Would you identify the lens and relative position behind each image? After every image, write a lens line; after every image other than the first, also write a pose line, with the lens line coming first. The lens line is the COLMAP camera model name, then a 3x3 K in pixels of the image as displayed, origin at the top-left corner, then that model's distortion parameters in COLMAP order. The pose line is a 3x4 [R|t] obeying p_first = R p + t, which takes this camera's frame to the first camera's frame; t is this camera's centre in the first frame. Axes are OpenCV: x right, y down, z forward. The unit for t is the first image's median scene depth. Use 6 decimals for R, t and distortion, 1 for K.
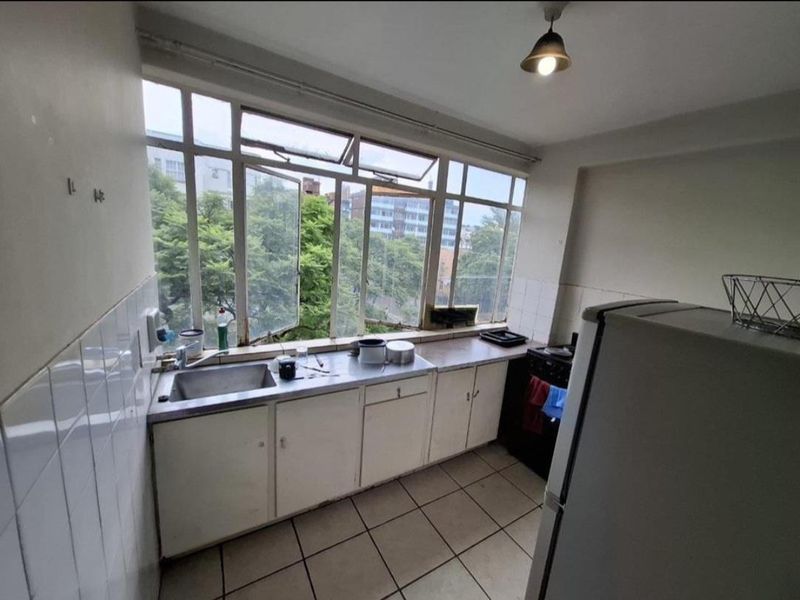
lens RADIAL K [[320.6, 0, 400.0], [0, 320.6, 300.0], [0, 0, 1]] dist [0.031130, -0.018277]
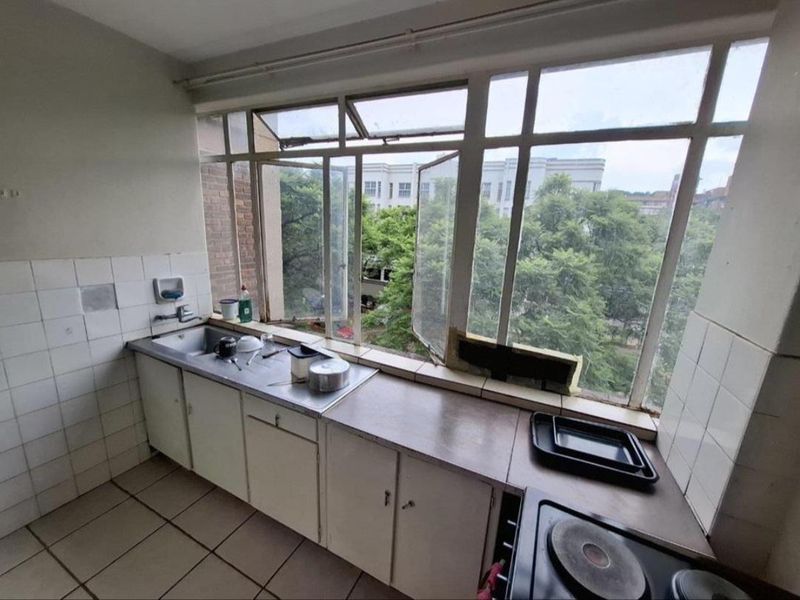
lens RADIAL K [[320.6, 0, 400.0], [0, 320.6, 300.0], [0, 0, 1]] dist [0.031130, -0.018277]
pose [[0.548837, 0.135688, -0.824843, 0.563400], [-0.158667, 0.985710, 0.056576, -0.061866], [0.820733, 0.099824, 0.562524, 0.584424]]
